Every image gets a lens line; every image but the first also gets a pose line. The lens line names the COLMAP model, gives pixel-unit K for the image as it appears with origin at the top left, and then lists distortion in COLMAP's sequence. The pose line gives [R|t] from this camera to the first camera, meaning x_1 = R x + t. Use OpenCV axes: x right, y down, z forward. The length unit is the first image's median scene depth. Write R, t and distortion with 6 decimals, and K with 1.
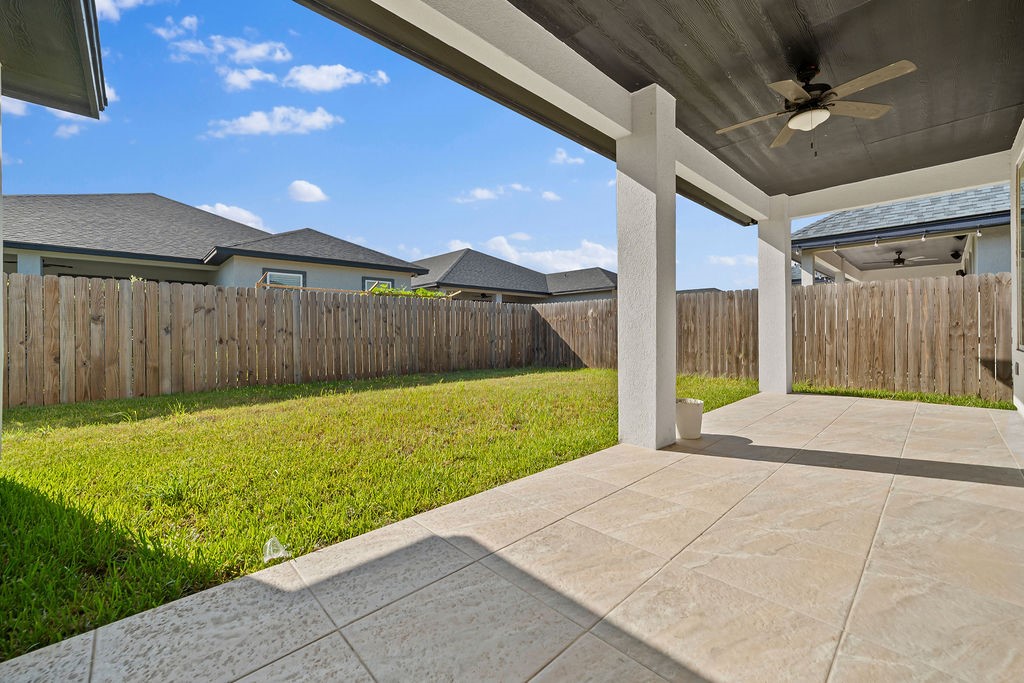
lens RADIAL K [[406.2, 0, 514.5], [0, 406.2, 336.4], [0, 0, 1]] dist [-0.002109, 0.000160]
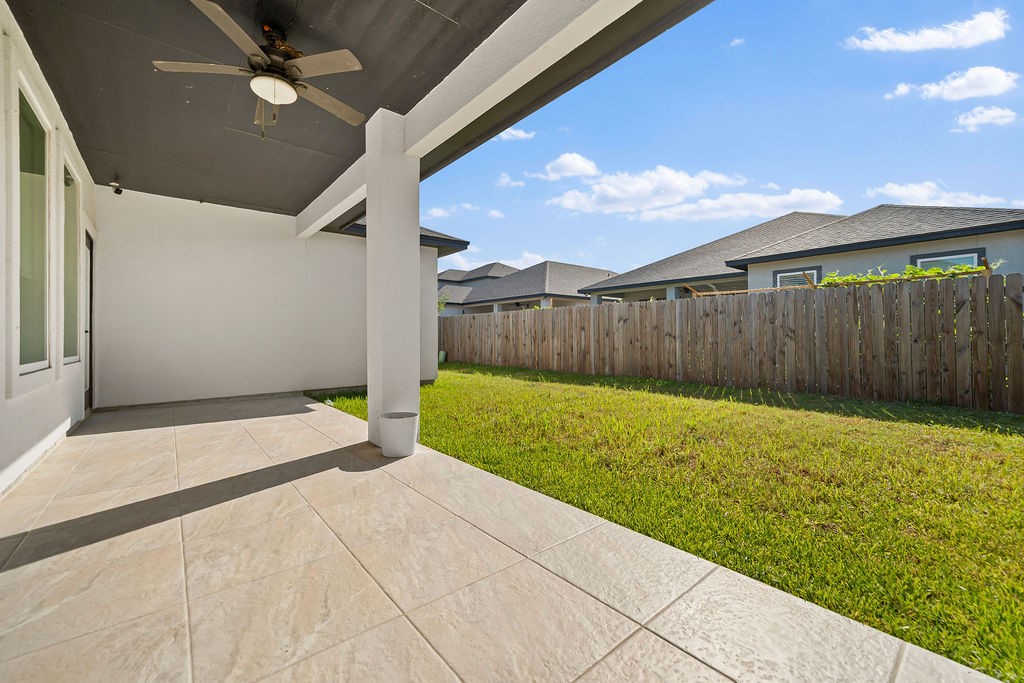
lens RADIAL K [[406.2, 0, 514.5], [0, 406.2, 336.4], [0, 0, 1]] dist [-0.002109, 0.000160]
pose [[-0.051998, 0.004464, -0.998637, 0.664084], [-0.008906, 0.999948, 0.004933, -0.011360], [0.998607, 0.009150, -0.051956, 0.663071]]
